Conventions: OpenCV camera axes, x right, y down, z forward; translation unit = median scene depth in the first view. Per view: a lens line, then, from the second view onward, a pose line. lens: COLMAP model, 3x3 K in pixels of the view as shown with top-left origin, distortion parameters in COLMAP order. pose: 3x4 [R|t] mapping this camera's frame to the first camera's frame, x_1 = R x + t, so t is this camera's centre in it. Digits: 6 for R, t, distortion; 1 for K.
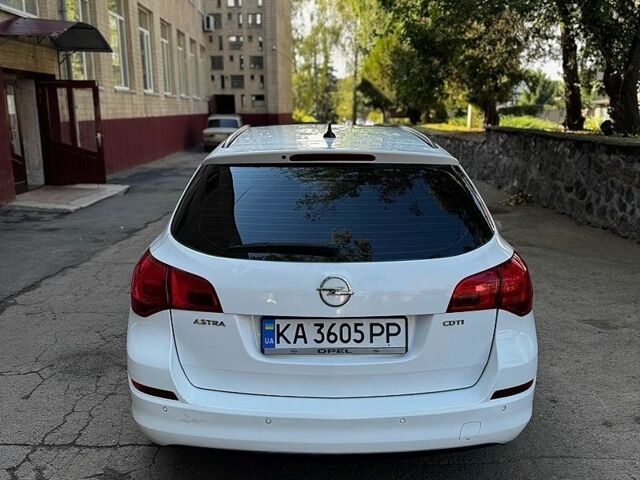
lens RADIAL K [[600.3, 0, 321.9], [0, 600.3, 238.0], [0, 0, 1]] dist [-0.020955, 0.000000]
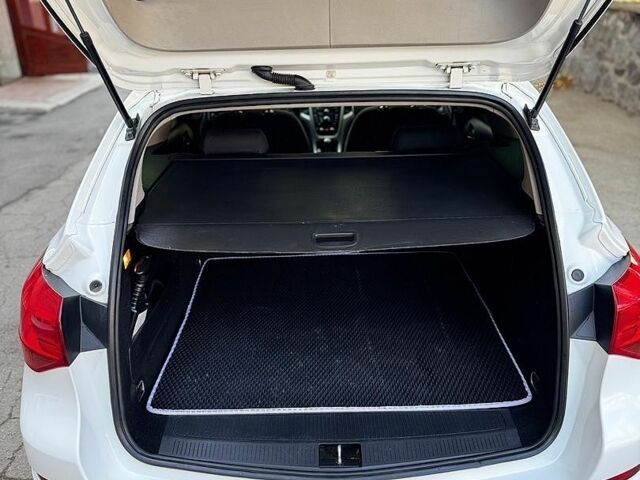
lens RADIAL K [[600.3, 0, 320.7], [0, 600.3, 238.2], [0, 0, 1]] dist [-0.020955, 0.000000]
pose [[0.999540, -0.015484, -0.026077, 0.004599], [0.020529, 0.978344, 0.205966, -0.034230], [0.022323, -0.206407, 0.978212, 0.109728]]
